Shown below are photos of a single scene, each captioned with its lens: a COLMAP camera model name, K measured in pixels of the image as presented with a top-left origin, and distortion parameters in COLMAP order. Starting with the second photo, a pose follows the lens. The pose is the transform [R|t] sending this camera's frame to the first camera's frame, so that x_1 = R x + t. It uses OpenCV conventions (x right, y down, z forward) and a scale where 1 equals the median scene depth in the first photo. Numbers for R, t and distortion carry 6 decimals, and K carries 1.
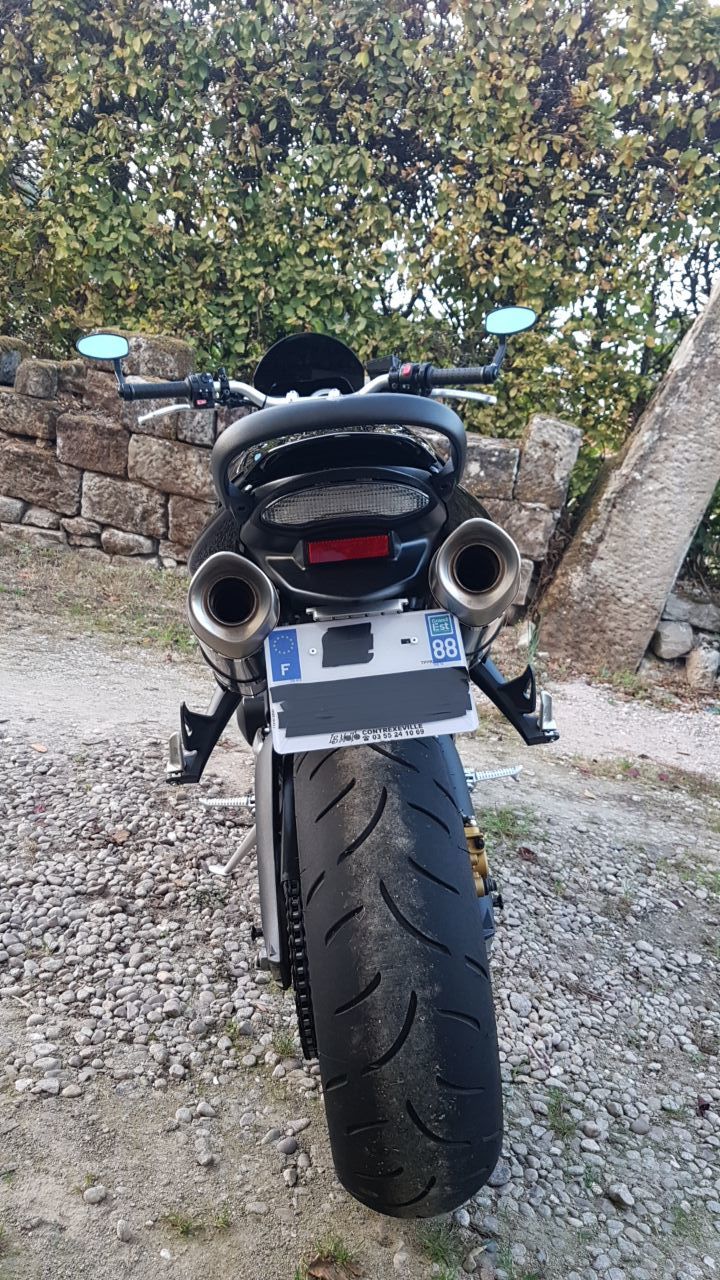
lens RADIAL K [[1000.1, 0, 342.6], [0, 1000.1, 633.7], [0, 0, 1]] dist [0.170148, -0.335918]
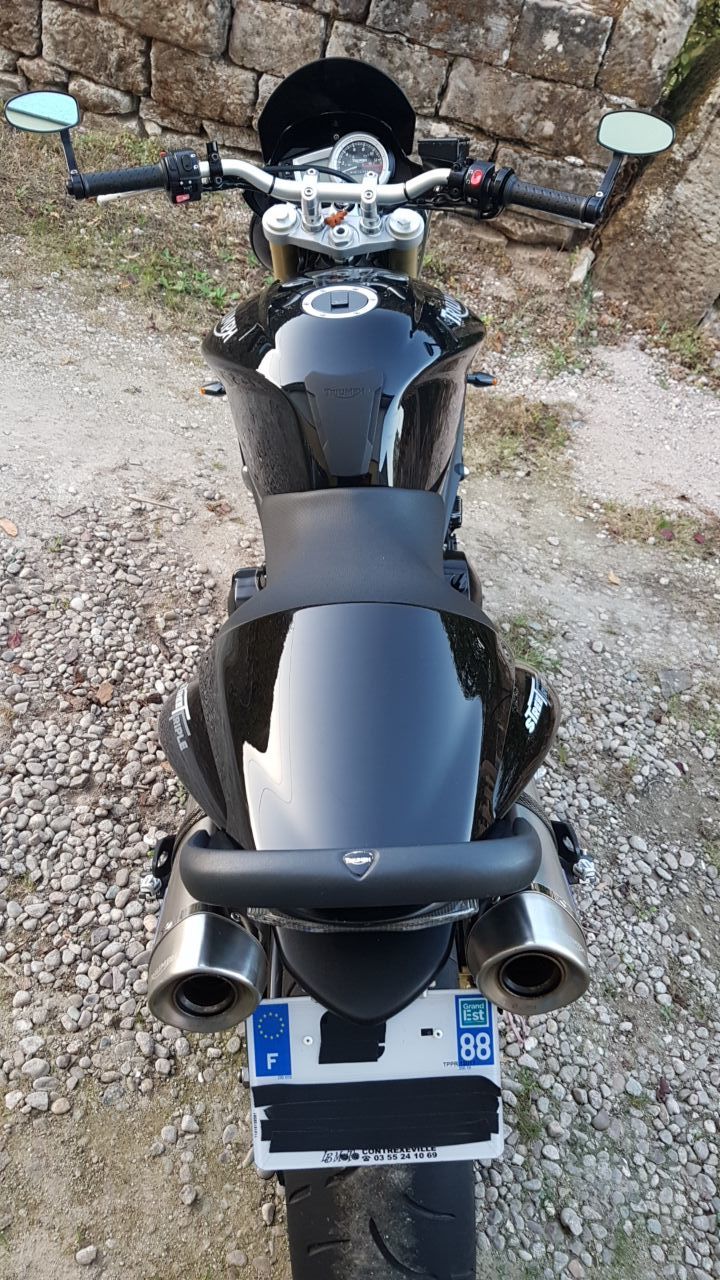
lens RADIAL K [[1000.1, 0, 342.6], [0, 1000.1, 633.7], [0, 0, 1]] dist [0.170148, -0.335918]
pose [[0.997753, 0.065464, 0.014270, -0.020777], [-0.063755, 0.862131, 0.502658, -0.392978], [0.020603, -0.502439, 0.864367, 0.276830]]
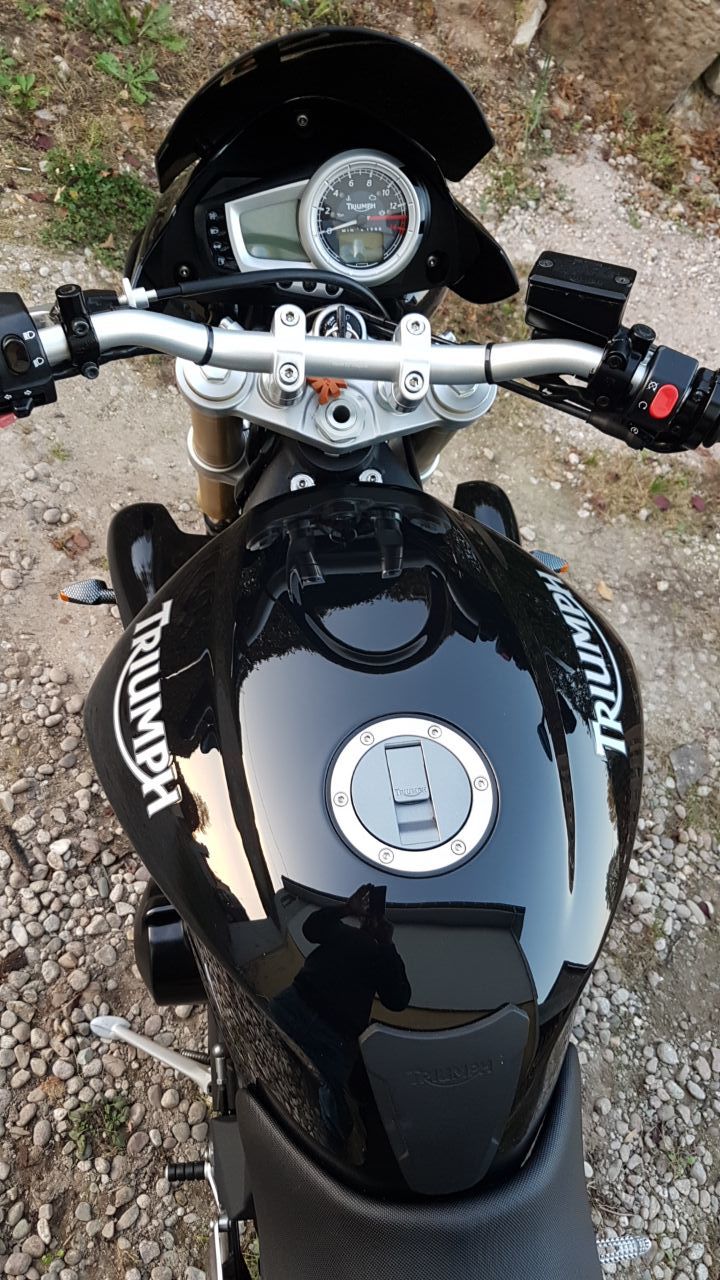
lens RADIAL K [[952.4, 0, 335.1], [0, 952.4, 655.5], [0, 0, 1]] dist [0.086297, -0.138247]
pose [[0.984452, -0.003938, 0.175607, -0.099266], [-0.132932, 0.636782, 0.759498, -0.478668], [-0.114814, -0.771034, 0.626358, 0.906198]]
